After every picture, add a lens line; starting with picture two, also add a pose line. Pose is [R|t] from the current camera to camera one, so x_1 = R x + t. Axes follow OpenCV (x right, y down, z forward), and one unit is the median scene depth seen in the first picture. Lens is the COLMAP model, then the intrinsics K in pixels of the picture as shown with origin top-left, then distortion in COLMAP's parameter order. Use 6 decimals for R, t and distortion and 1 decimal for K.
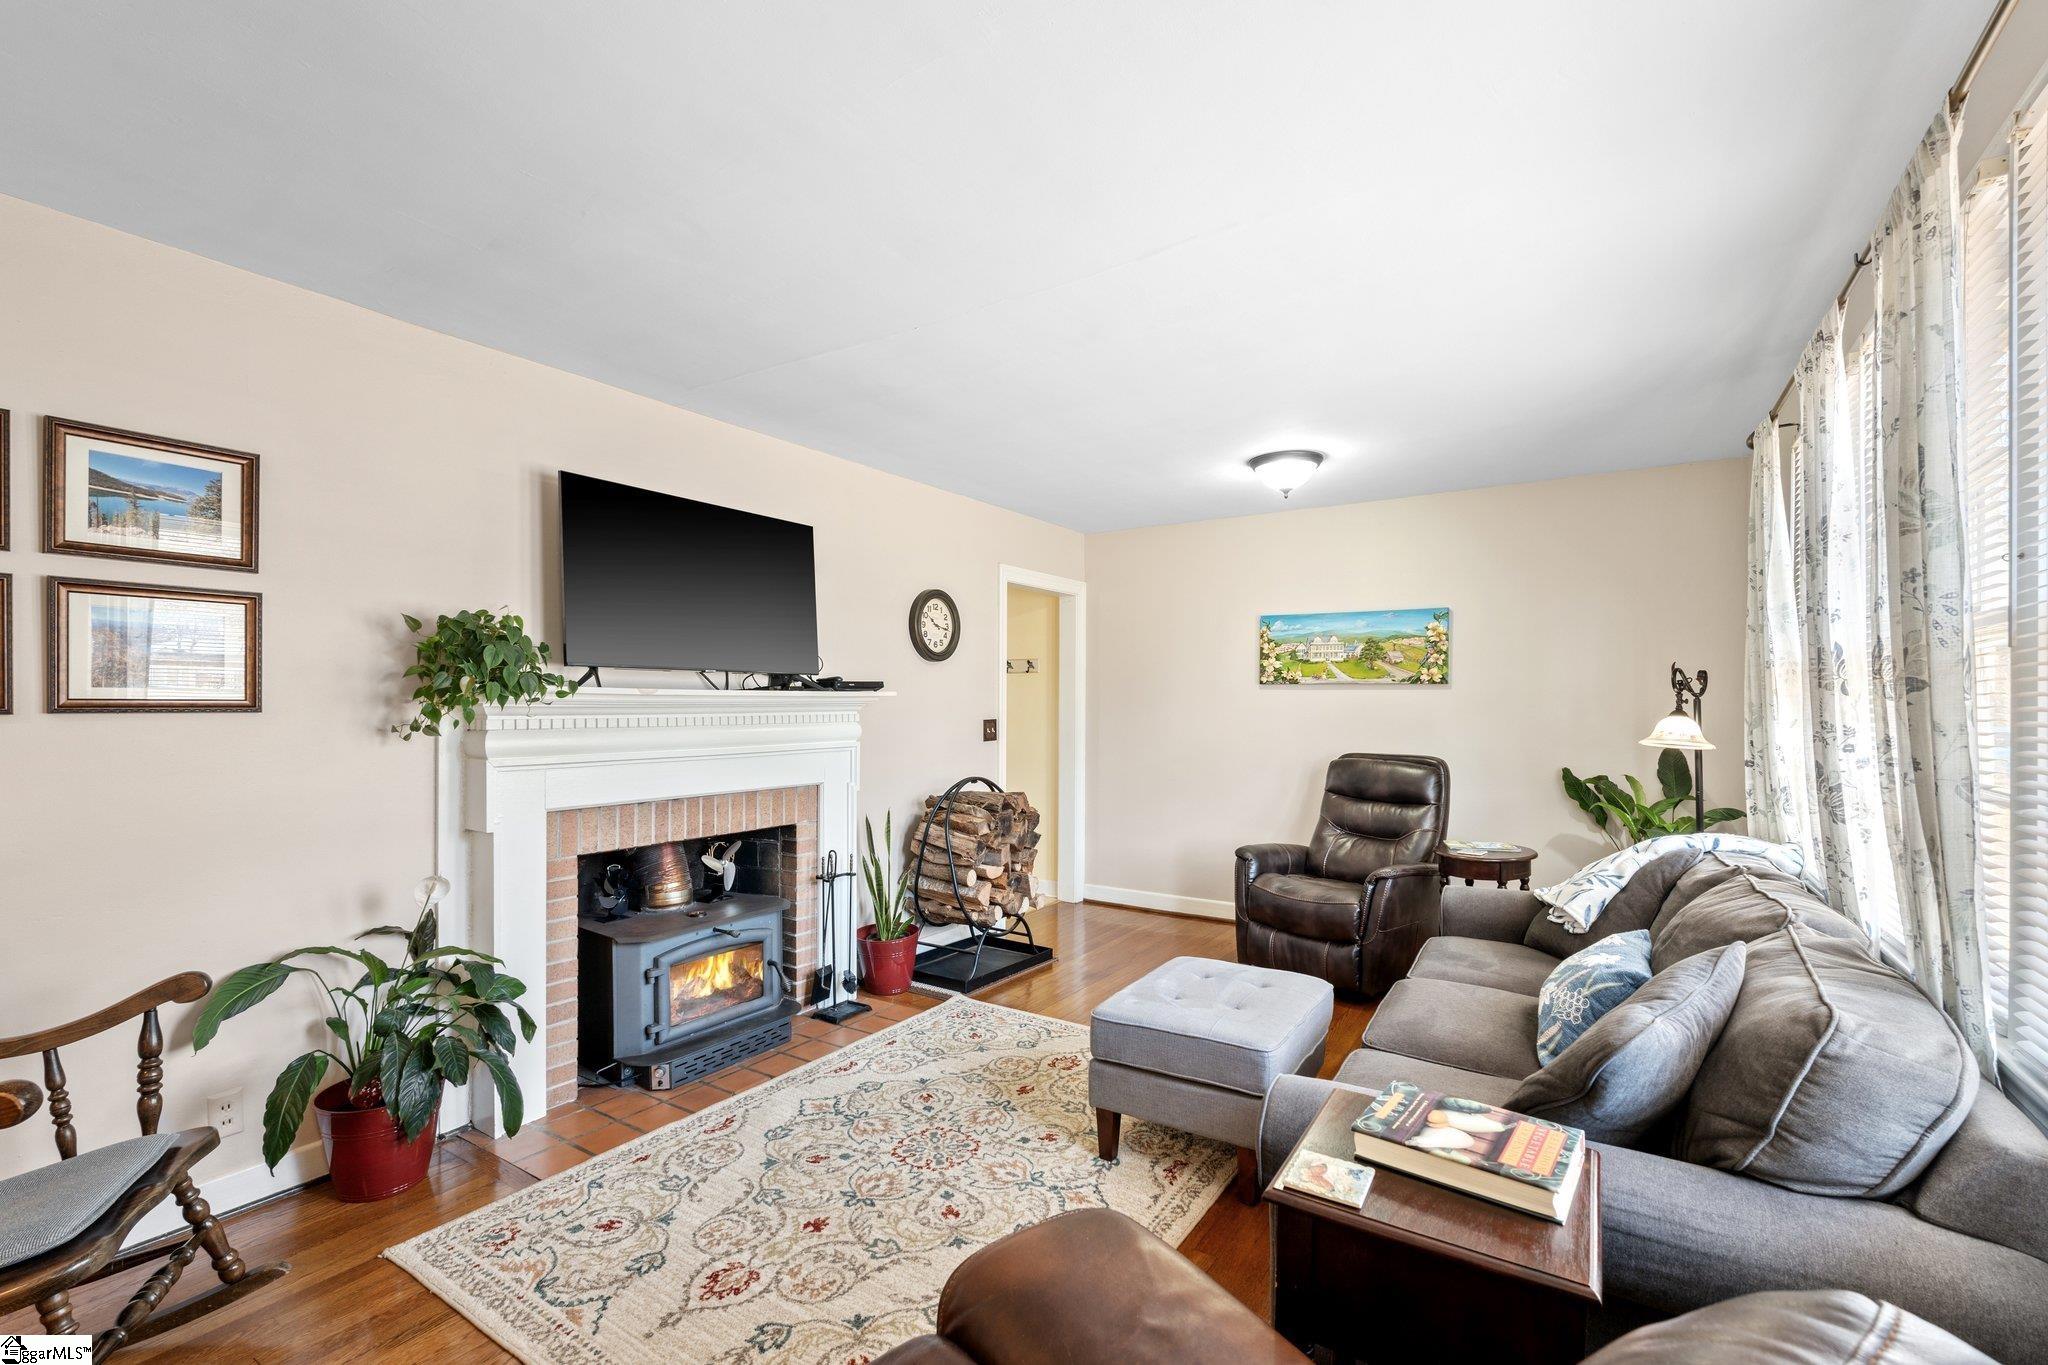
lens RADIAL K [[897.0, 0, 1023.4], [0, 897.0, 691.6], [0, 0, 1]] dist [-0.002185, 0.001427]
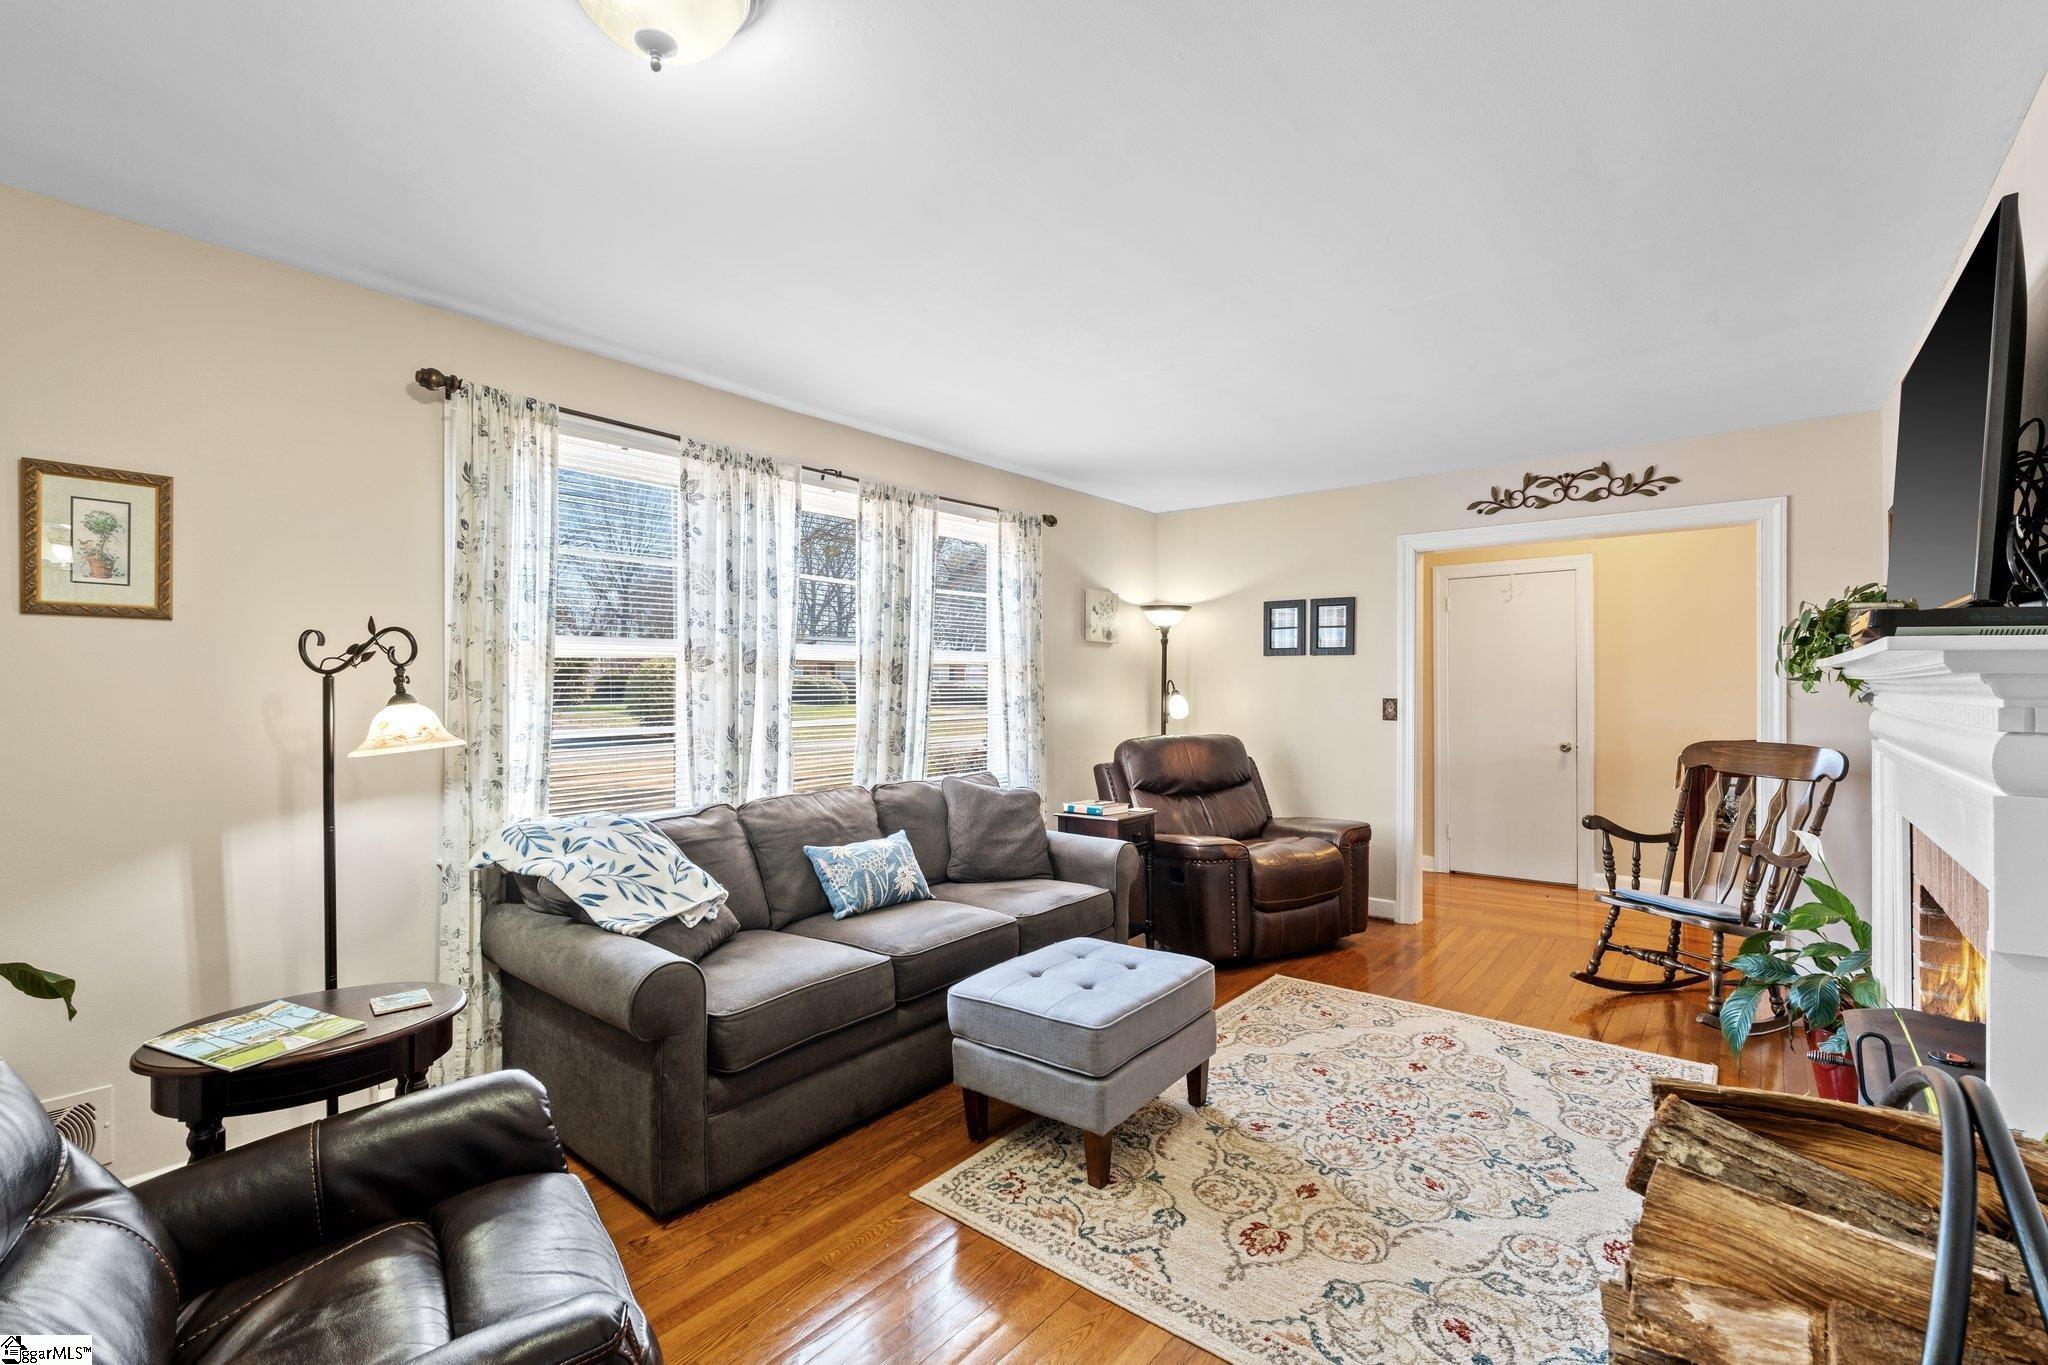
lens RADIAL K [[897.0, 0, 1023.9], [0, 897.0, 686.9], [0, 0, 1]] dist [-0.002185, 0.001427]
pose [[-0.994734, 0.005856, 0.102324, 0.180010], [0.004535, 0.999903, -0.013140, 0.030135], [-0.102391, -0.012607, -0.994664, 1.994819]]
